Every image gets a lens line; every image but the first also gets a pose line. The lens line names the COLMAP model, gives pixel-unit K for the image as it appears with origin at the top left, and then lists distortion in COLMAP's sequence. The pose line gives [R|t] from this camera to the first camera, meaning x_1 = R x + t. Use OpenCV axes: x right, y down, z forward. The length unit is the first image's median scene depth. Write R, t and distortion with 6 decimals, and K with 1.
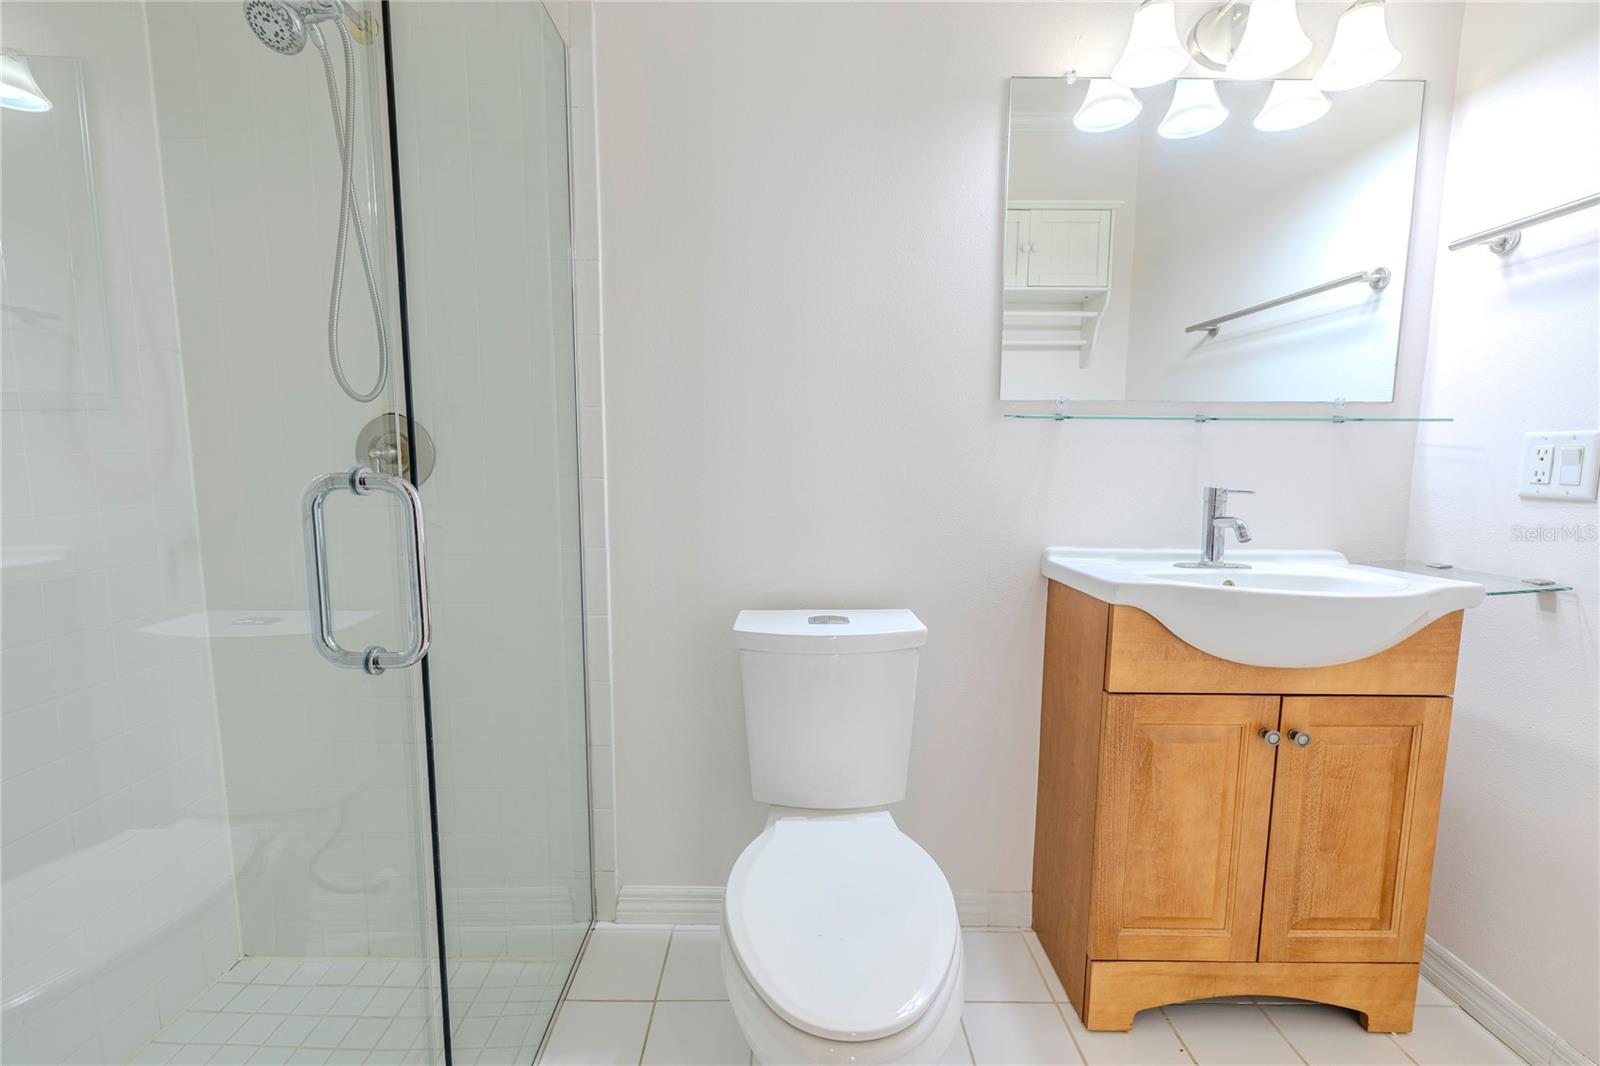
lens RADIAL K [[668.7, 0, 795.2], [0, 668.7, 532.6], [0, 0, 1]] dist [-0.000658, -0.000162]
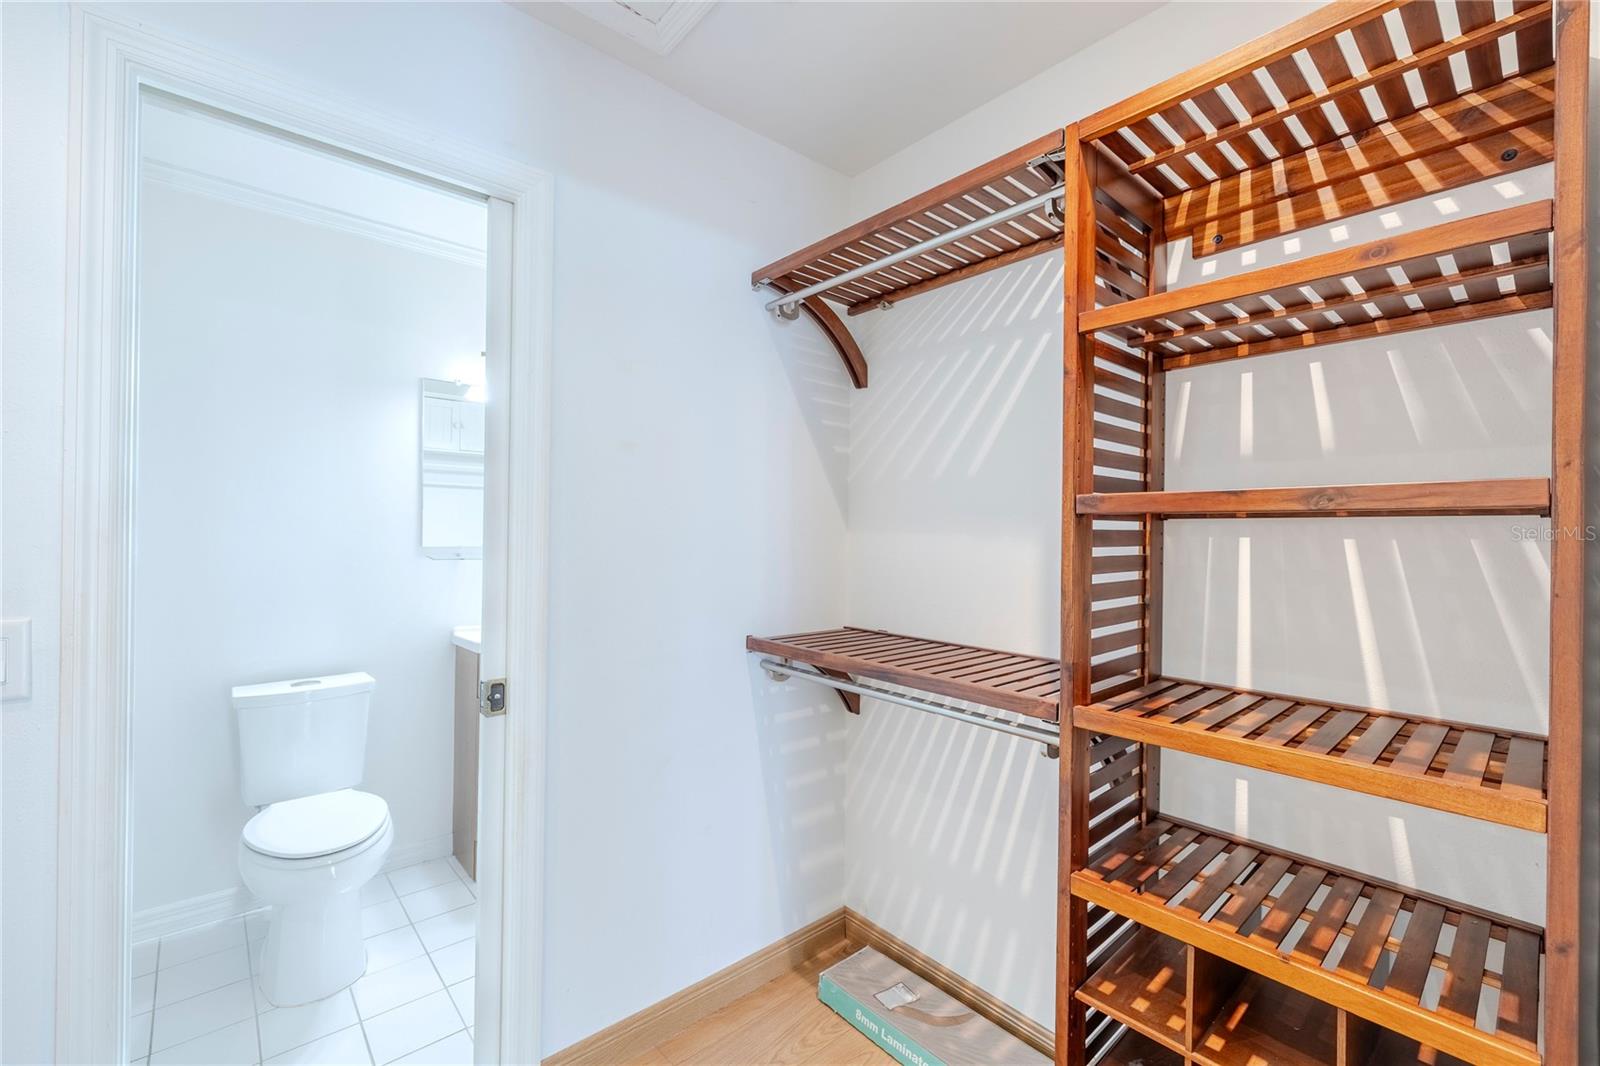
lens RADIAL K [[668.7, 0, 801.3], [0, 668.7, 536.2], [0, 0, 1]] dist [-0.000658, -0.000162]
pose [[0.744668, 0.004238, 0.667422, -0.139110], [0.070535, 0.993880, -0.085010, -0.004009], [-0.663698, 0.110381, 0.739812, -1.059545]]
